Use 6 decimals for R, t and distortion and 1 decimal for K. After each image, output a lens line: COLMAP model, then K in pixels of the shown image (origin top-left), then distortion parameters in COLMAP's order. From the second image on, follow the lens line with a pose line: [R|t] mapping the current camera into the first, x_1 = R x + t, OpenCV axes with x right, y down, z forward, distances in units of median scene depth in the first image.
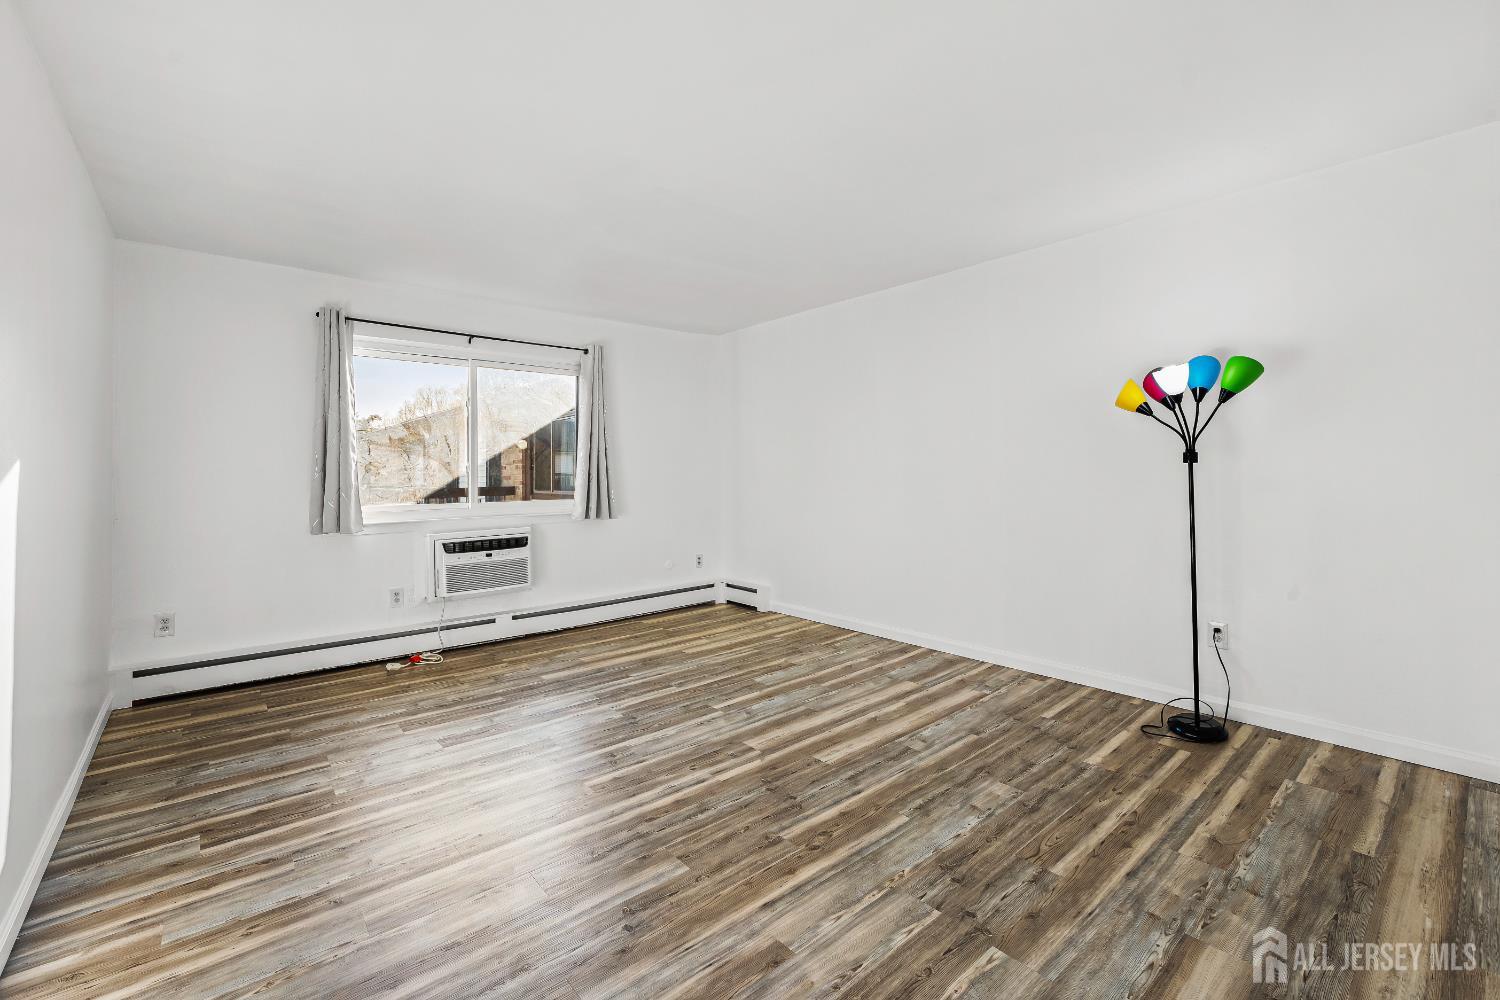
lens RADIAL K [[626.8, 0, 737.1], [0, 626.8, 464.2], [0, 0, 1]] dist [0.000622, 0.000119]
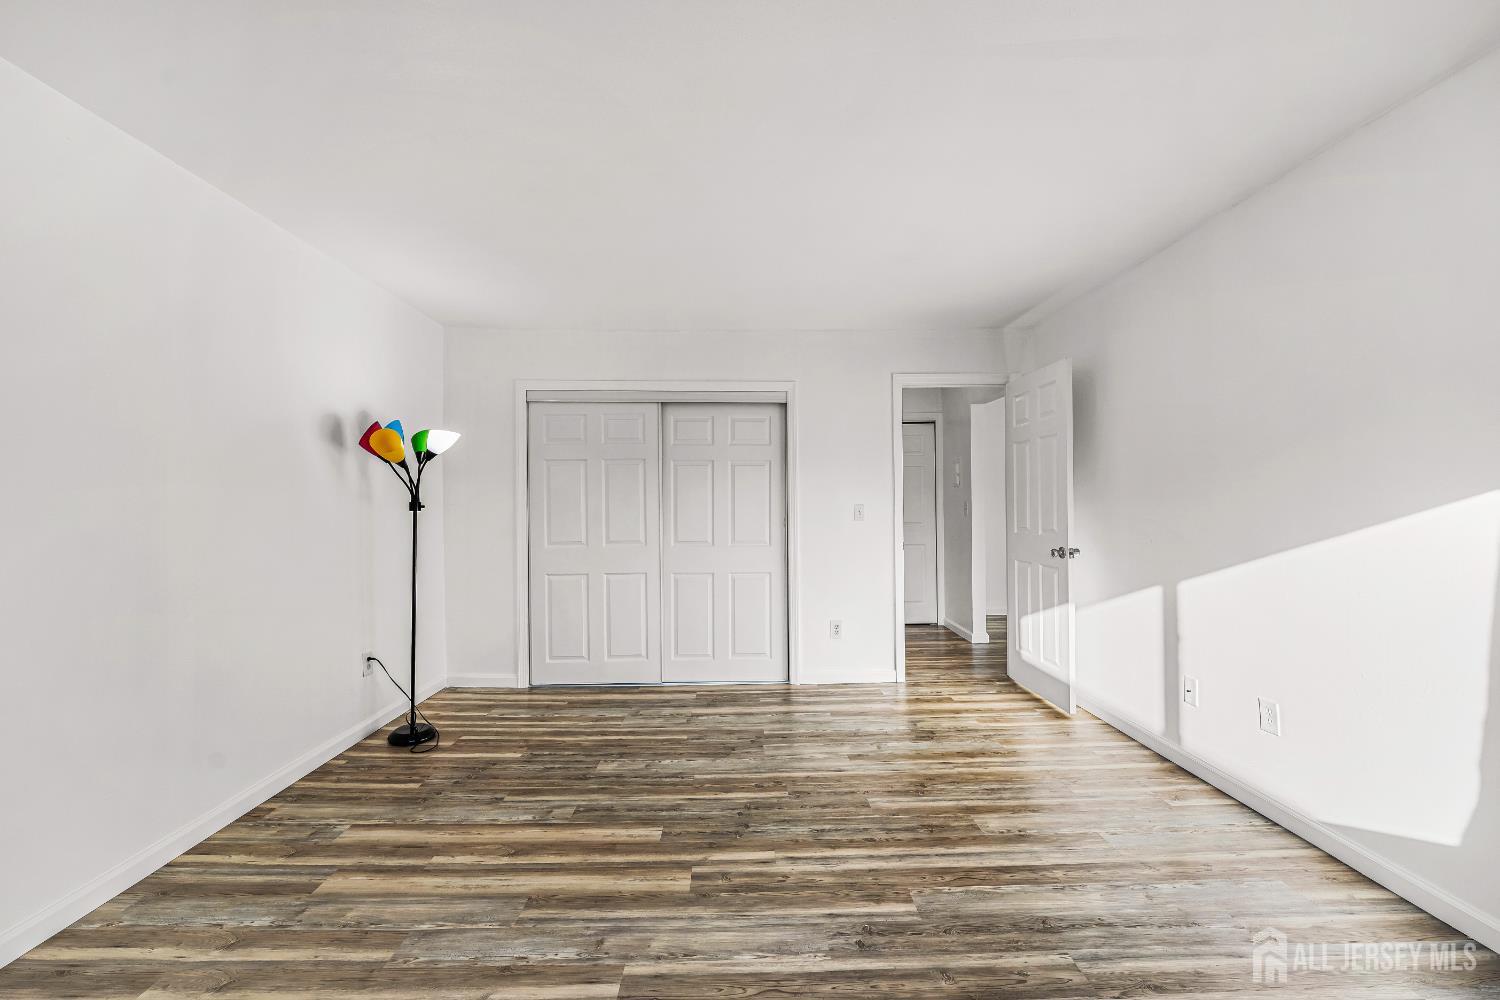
lens RADIAL K [[627.4, 0, 751.8], [0, 627.4, 493.0], [0, 0, 1]] dist [0.000539, 0.000146]
pose [[-0.786077, 0.026695, 0.617552, -0.449773], [0.010727, 0.999506, -0.029551, 0.006187], [-0.618035, -0.016605, -0.785975, 1.357433]]
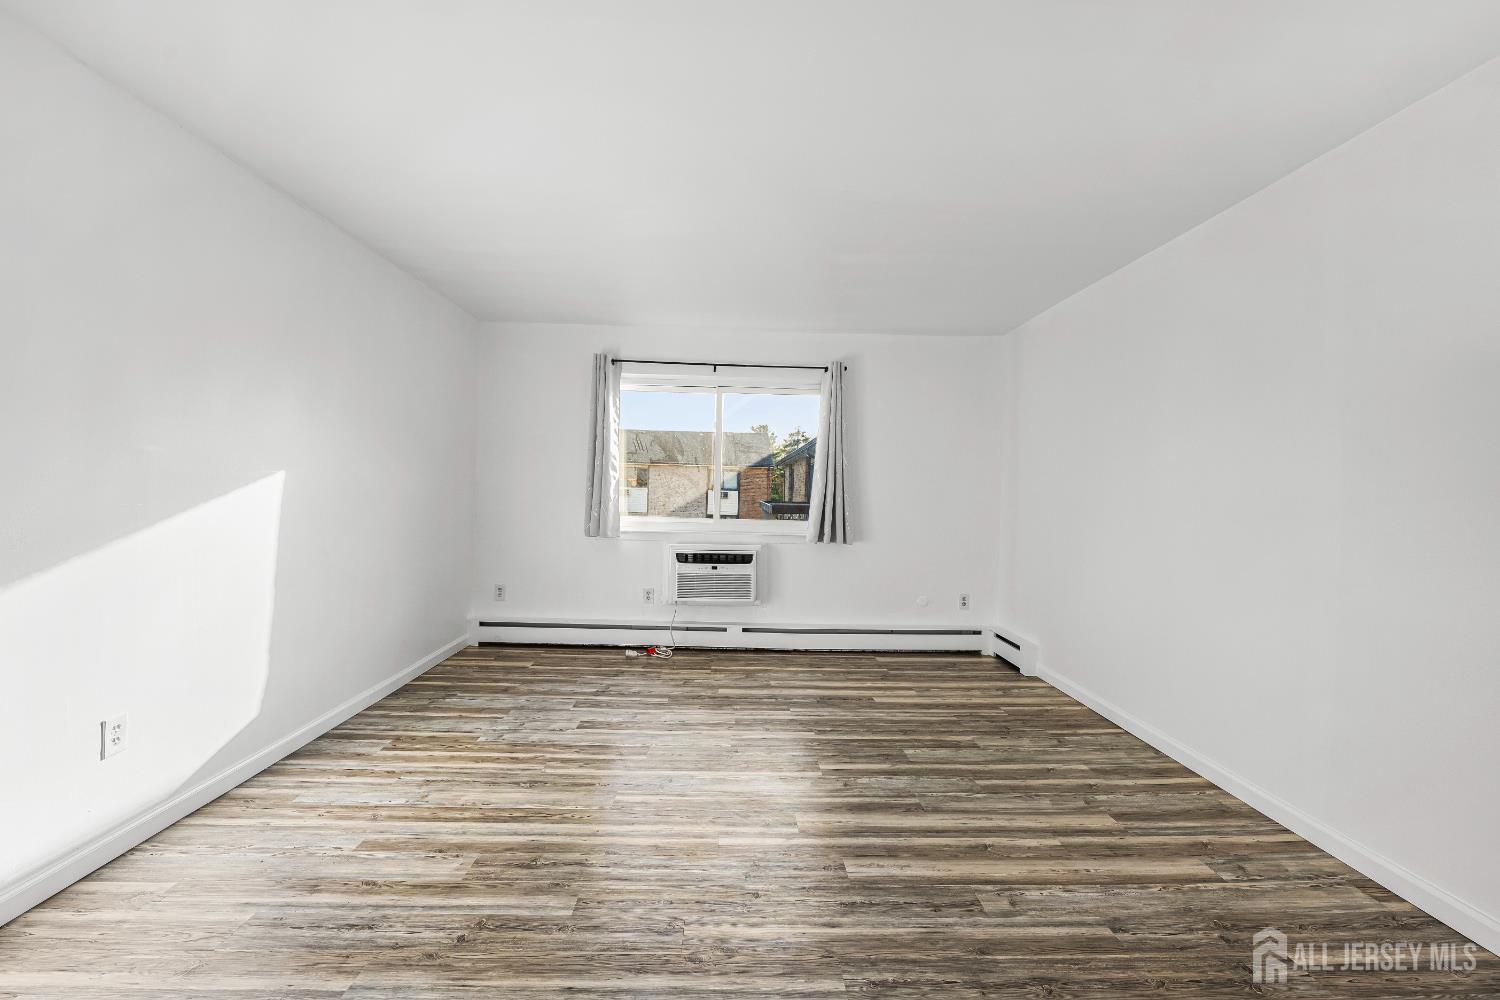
lens RADIAL K [[627.4, 0, 751.8], [0, 627.4, 493.0], [0, 0, 1]] dist [0.000539, 0.000146]
pose [[0.788180, 0.030203, -0.614703, 0.420948], [-0.023288, 0.999543, 0.019252, -0.007916], [0.615004, -0.000859, 0.788524, 0.255134]]
